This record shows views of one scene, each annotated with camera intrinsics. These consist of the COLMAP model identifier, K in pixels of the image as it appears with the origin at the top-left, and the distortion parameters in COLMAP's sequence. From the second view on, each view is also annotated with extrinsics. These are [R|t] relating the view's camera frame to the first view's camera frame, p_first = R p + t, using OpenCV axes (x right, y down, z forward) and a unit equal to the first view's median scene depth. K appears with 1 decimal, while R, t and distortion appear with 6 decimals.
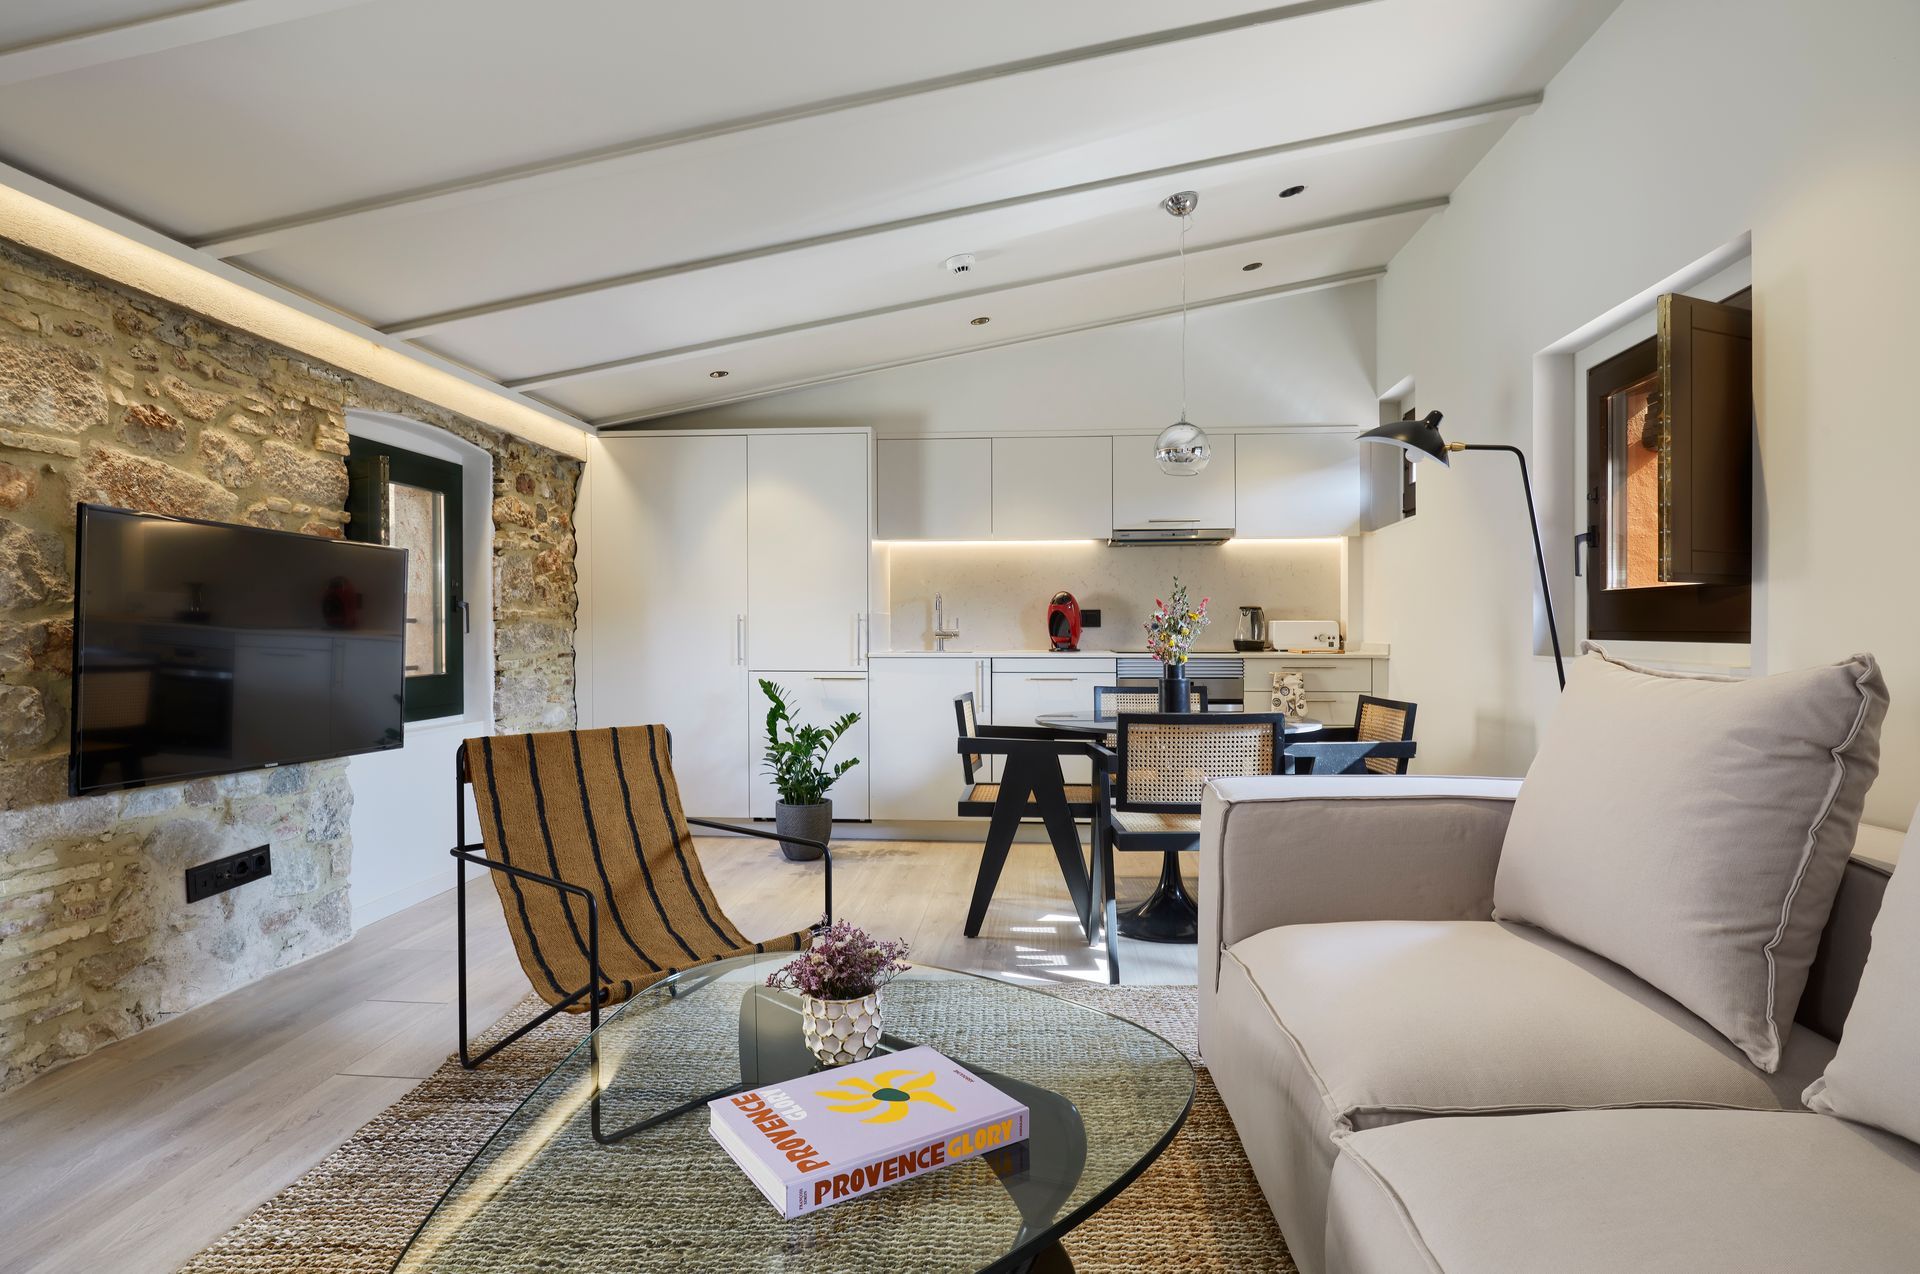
lens RADIAL K [[1045.1, 0, 961.0], [0, 1045.1, 644.0], [0, 0, 1]] dist [0.000537, 0.000122]
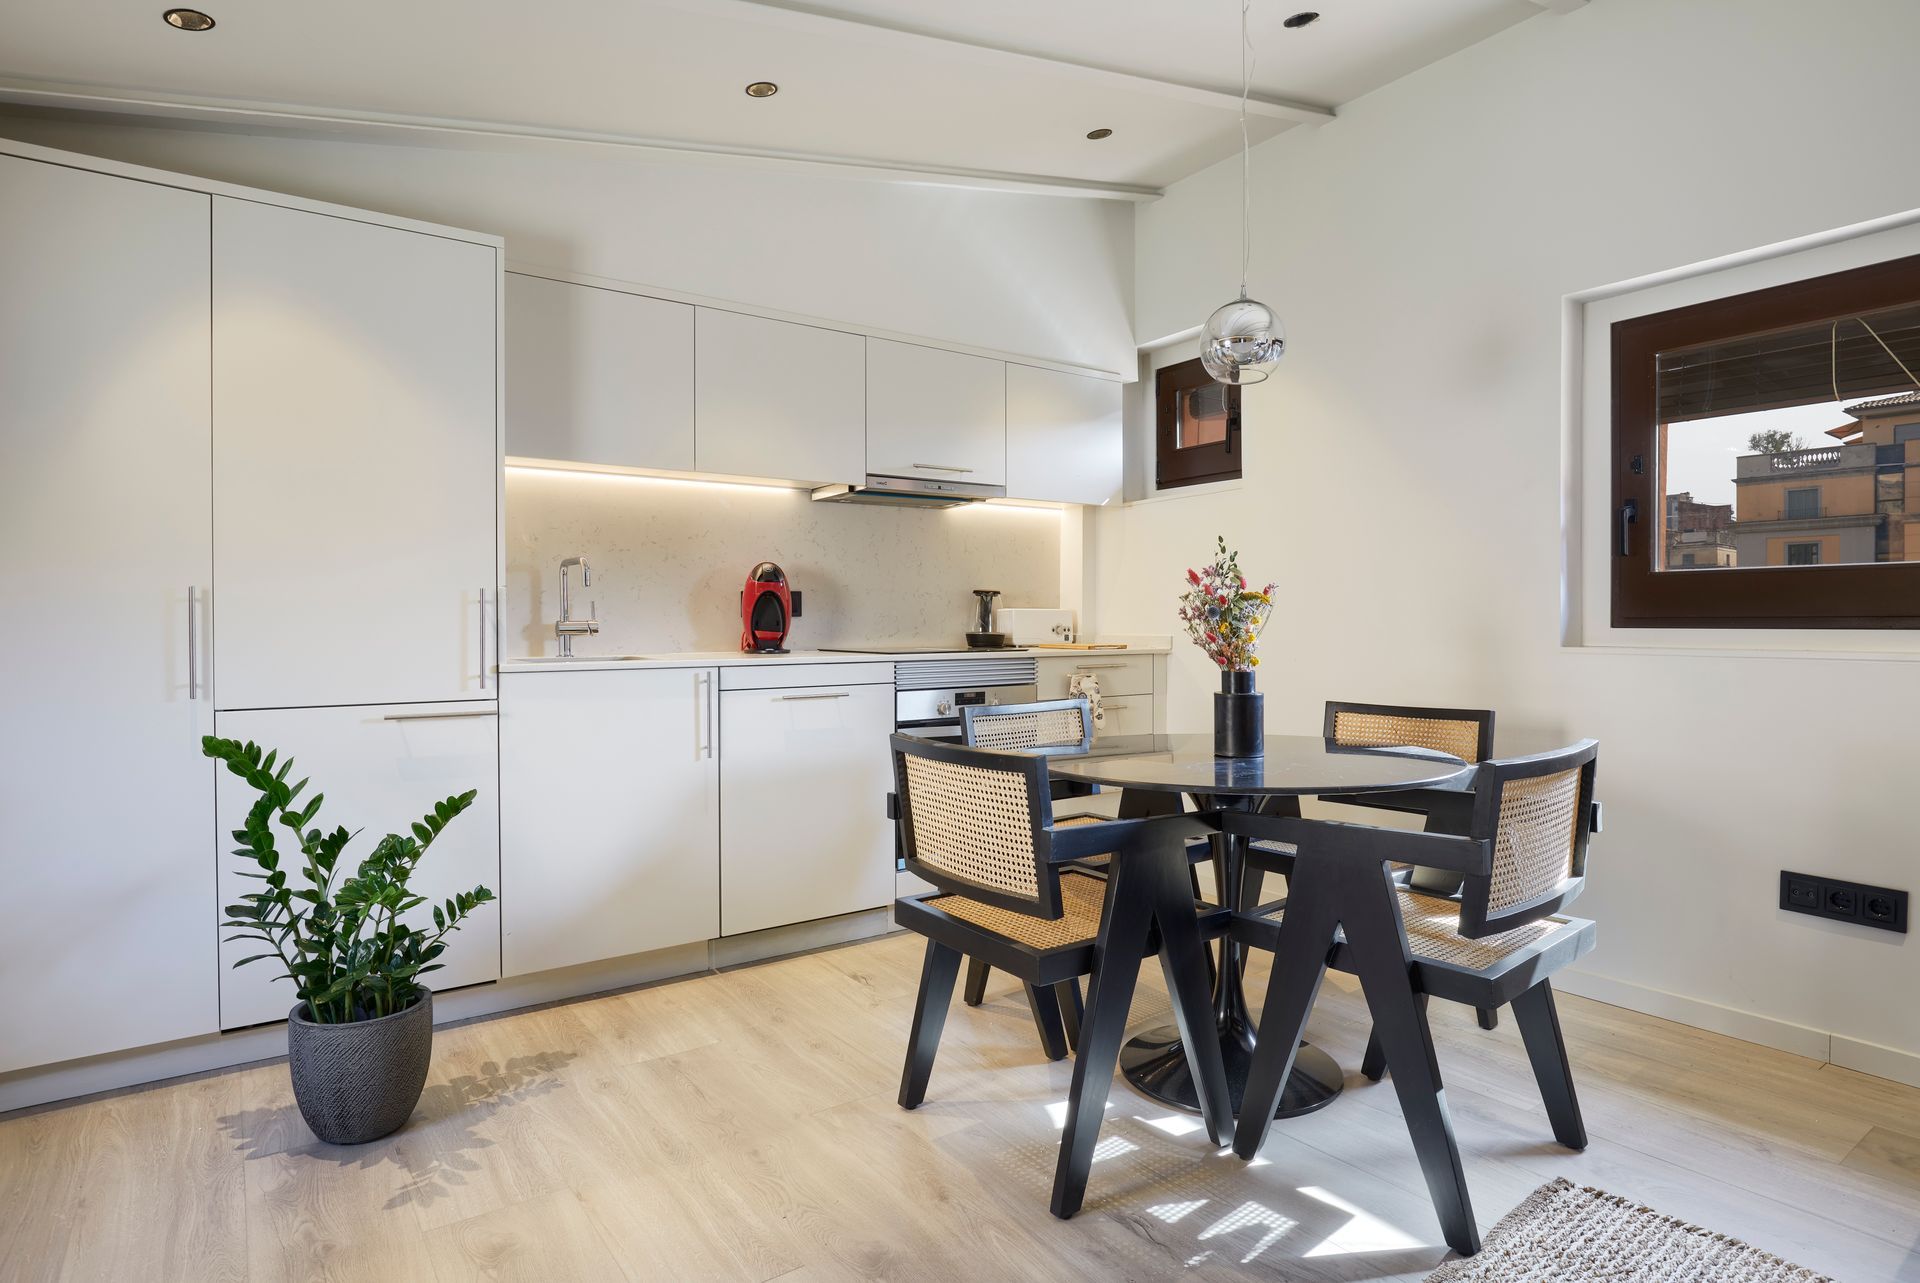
lens RADIAL K [[1027.2, 0, 963.1], [0, 1027.2, 632.8], [0, 0, 1]] dist [-0.004295, -0.000767]
pose [[0.757873, -0.008699, 0.652345, -0.246593], [0.012919, 0.999915, -0.001675, -0.003428], [-0.652275, 0.009697, 0.757921, 0.450629]]
